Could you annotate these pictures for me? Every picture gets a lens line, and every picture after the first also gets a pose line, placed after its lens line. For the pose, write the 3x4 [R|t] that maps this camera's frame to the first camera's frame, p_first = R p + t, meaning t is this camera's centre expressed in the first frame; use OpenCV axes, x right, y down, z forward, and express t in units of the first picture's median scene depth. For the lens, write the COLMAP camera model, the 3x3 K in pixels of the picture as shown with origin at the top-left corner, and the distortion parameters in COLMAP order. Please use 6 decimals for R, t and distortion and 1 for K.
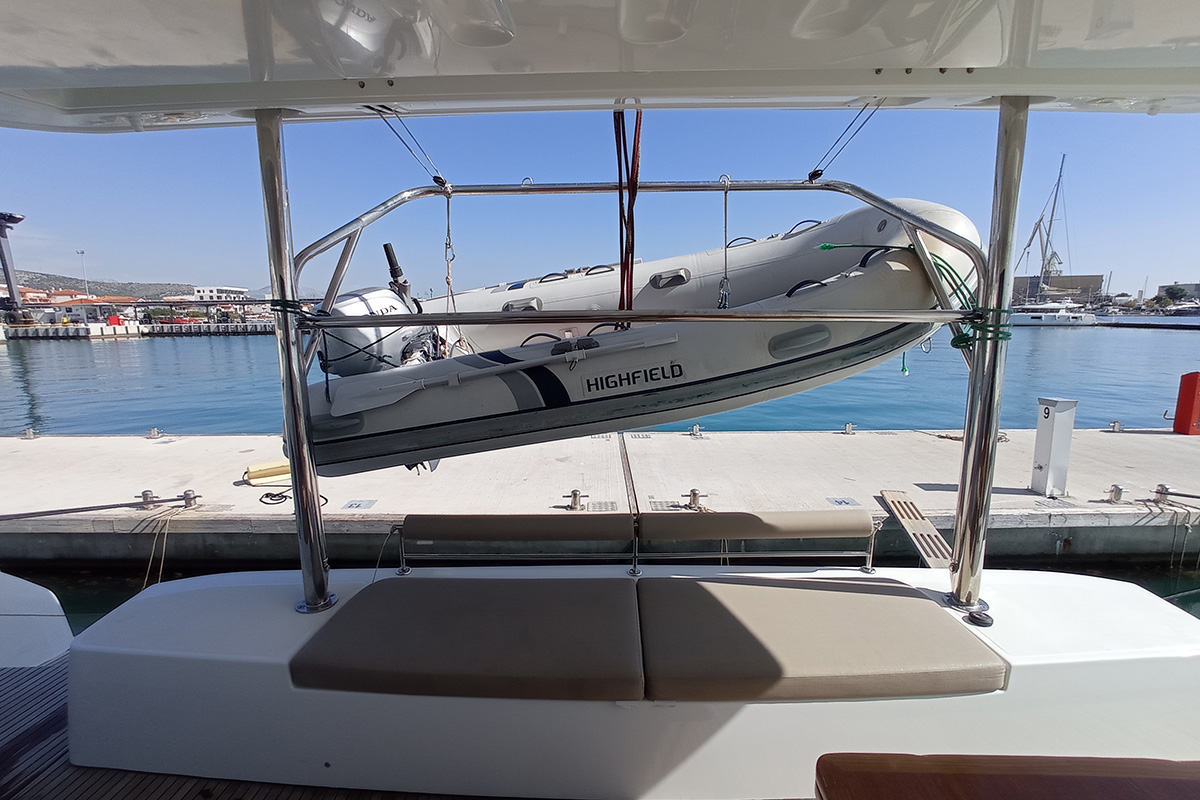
lens RADIAL K [[538.0, 0, 597.1], [0, 538.0, 410.0], [0, 0, 1]] dist [-0.030986, 0.005222]
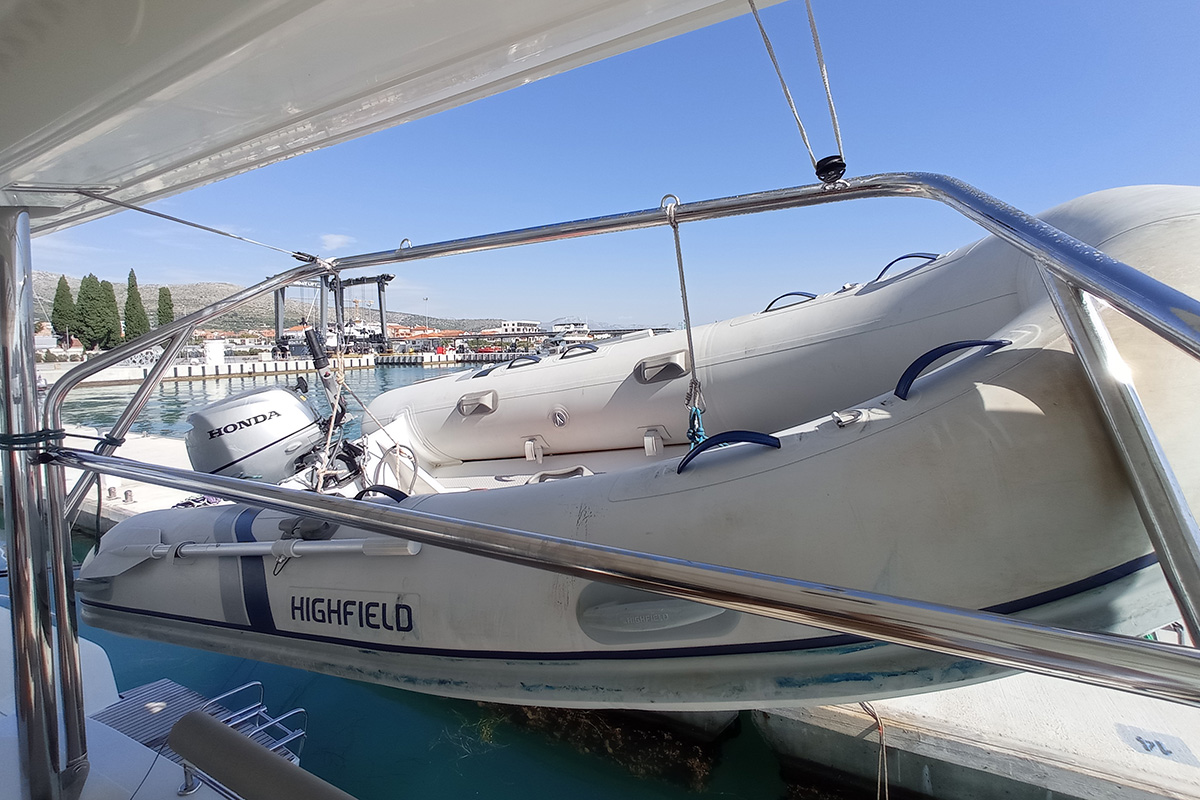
lens RADIAL K [[538.0, 0, 597.2], [0, 538.0, 381.3], [0, 0, 1]] dist [-0.030986, 0.005222]
pose [[0.889898, 0.017616, -0.455820, 0.345427], [-0.063035, 0.994416, -0.084633, -0.170363], [0.451784, 0.104047, 0.886039, 0.424212]]
